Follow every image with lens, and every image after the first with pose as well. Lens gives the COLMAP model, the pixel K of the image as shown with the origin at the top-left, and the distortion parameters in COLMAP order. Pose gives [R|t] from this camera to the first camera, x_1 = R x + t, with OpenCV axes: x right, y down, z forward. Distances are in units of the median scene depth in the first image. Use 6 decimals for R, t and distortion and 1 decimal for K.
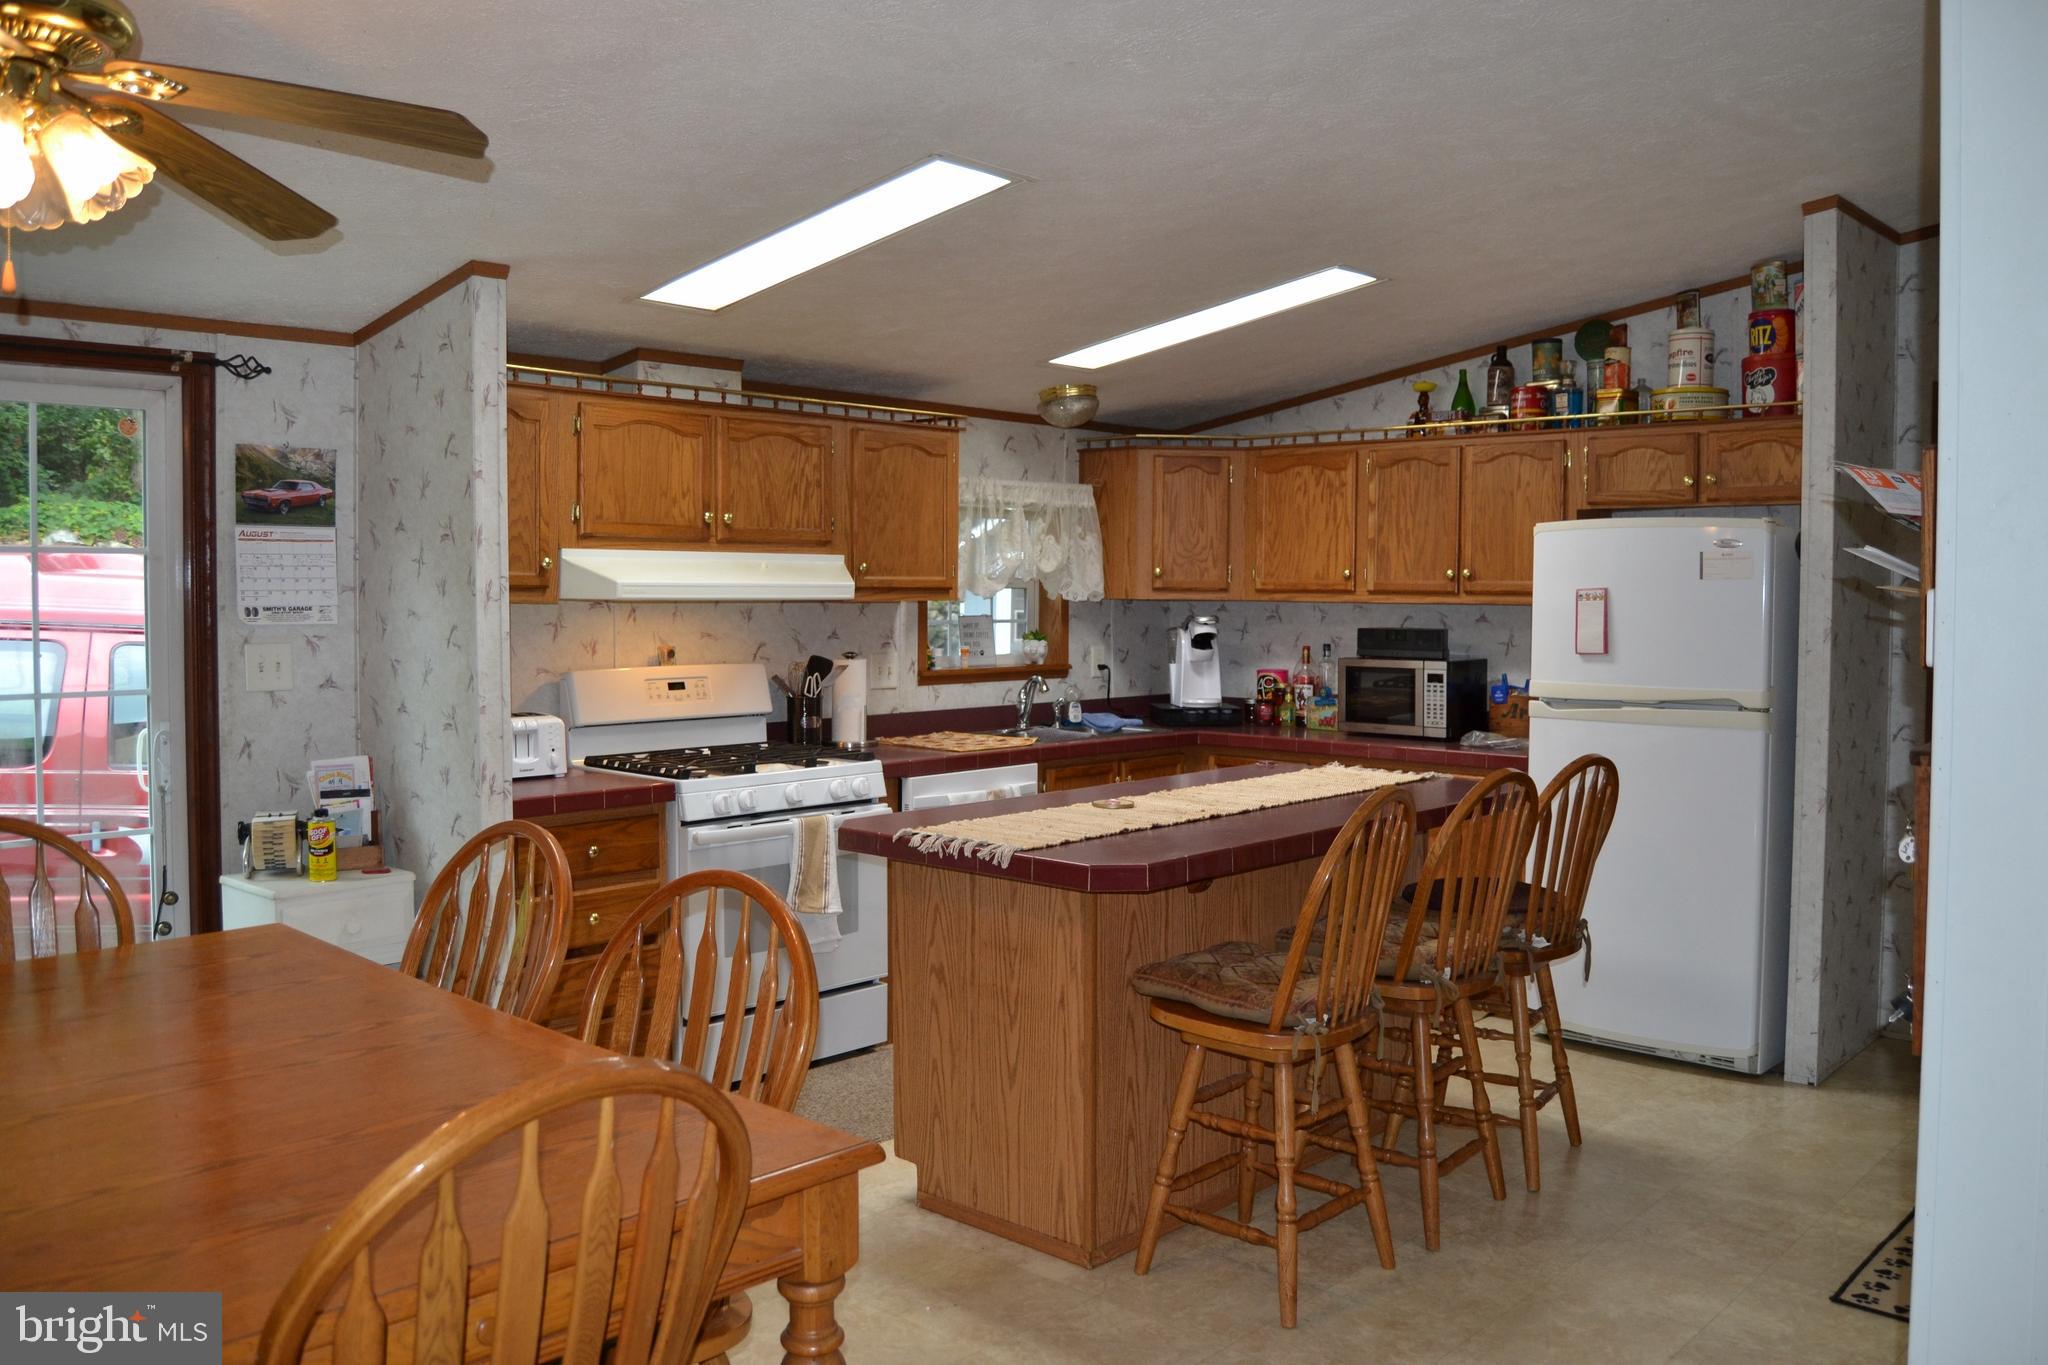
lens RADIAL K [[1635.6, 0, 1027.4], [0, 1635.6, 676.0], [0, 0, 1]] dist [-0.095448, 0.050365]
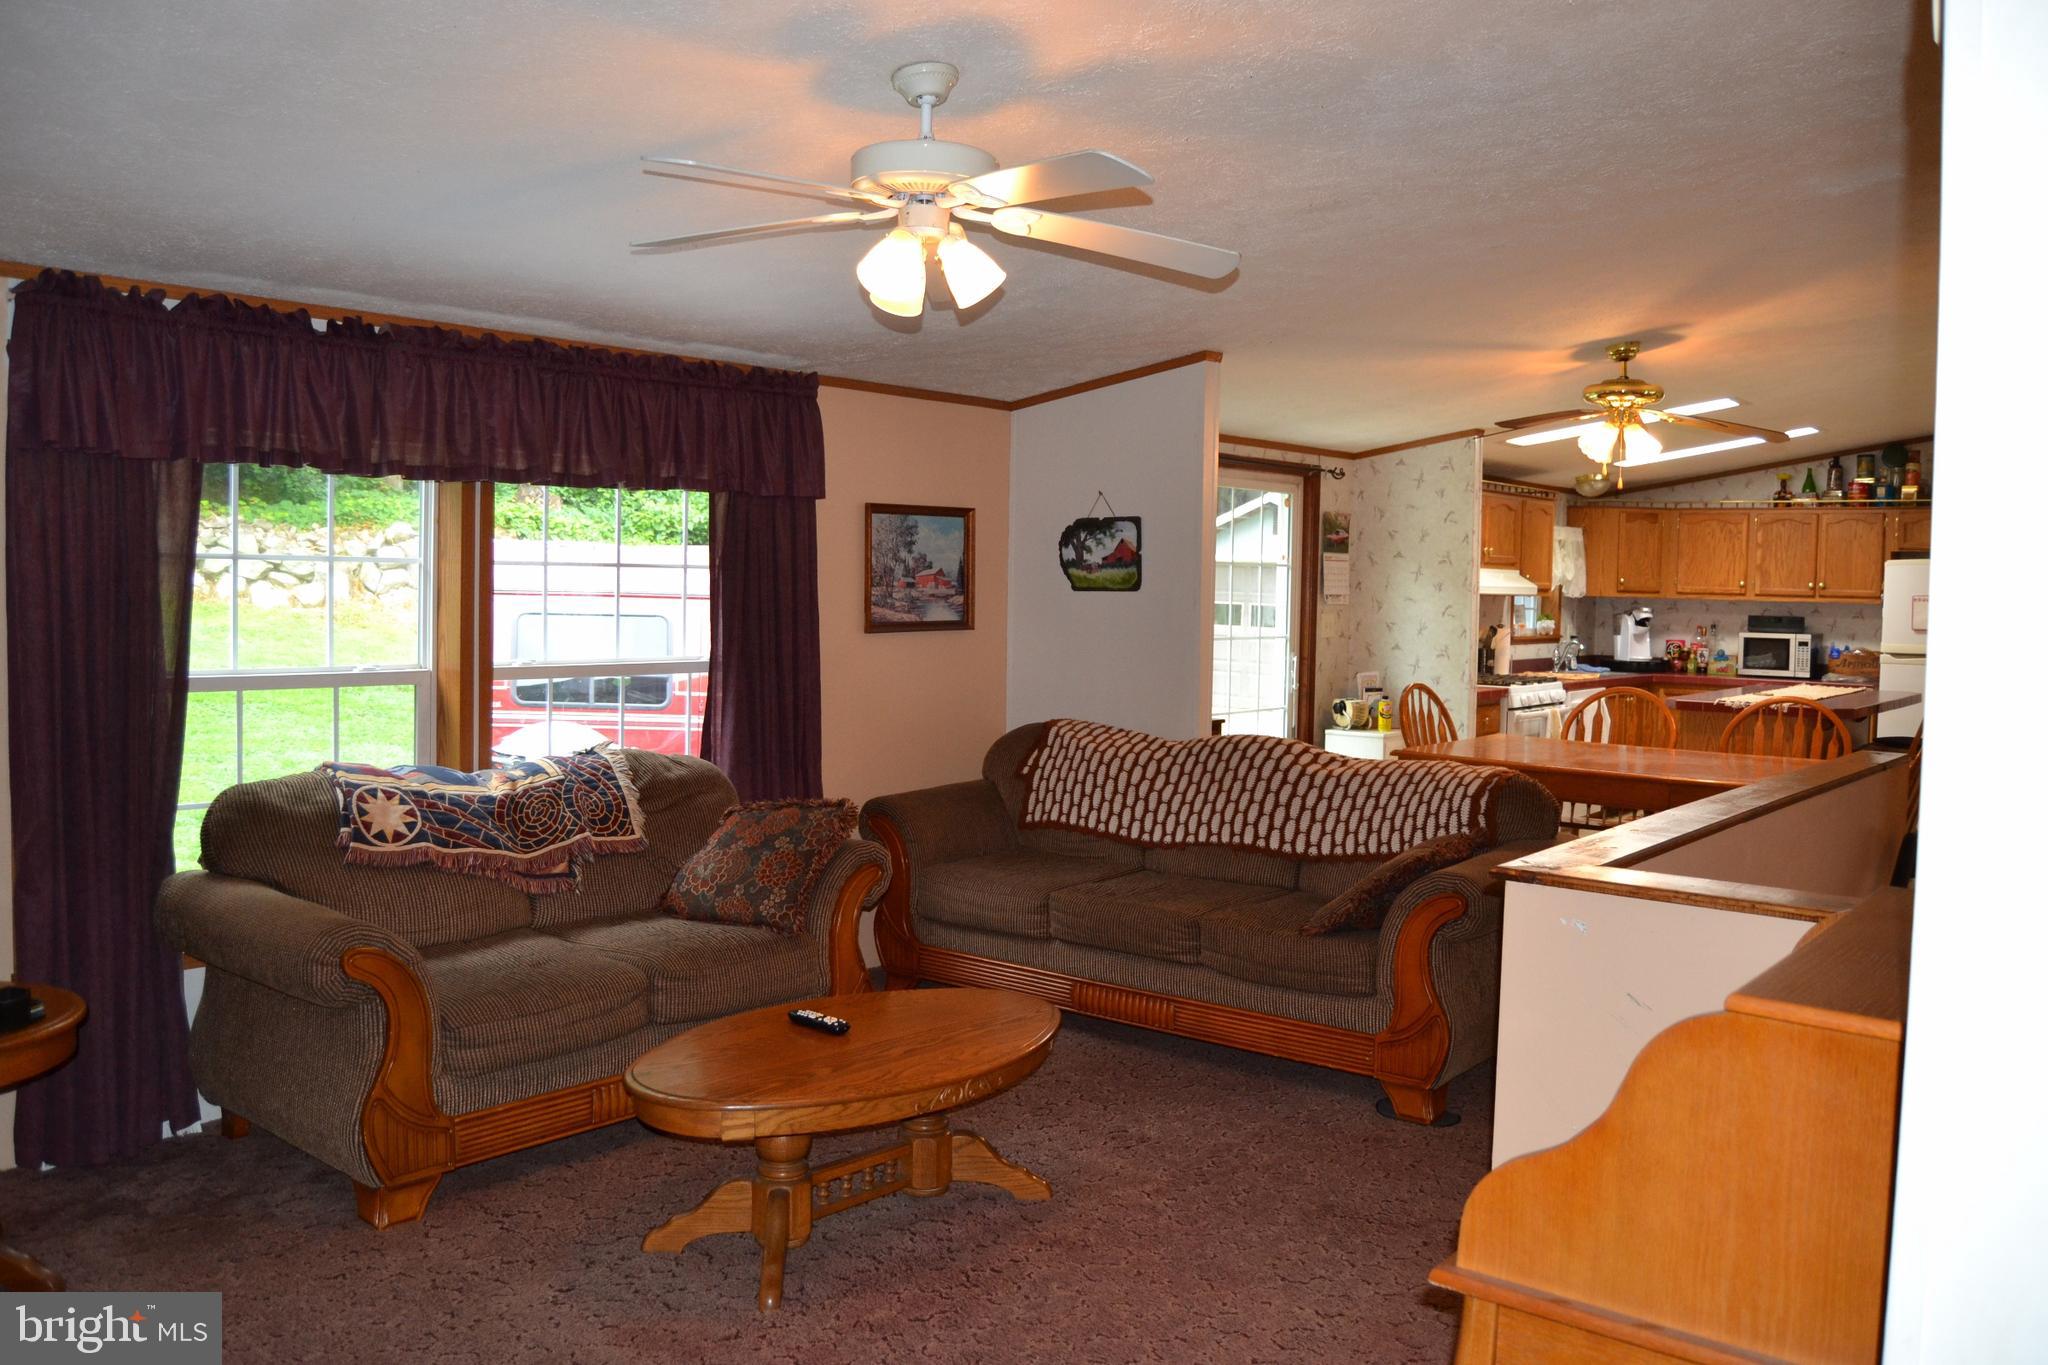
lens RADIAL K [[1635.6, 0, 1027.4], [0, 1635.6, 676.0], [0, 0, 1]] dist [-0.095448, 0.050365]
pose [[0.997968, 0.009931, 0.062934, -0.697339], [-0.010245, 0.999937, 0.004664, 0.036491], [-0.062883, -0.005299, 0.998007, -0.690664]]
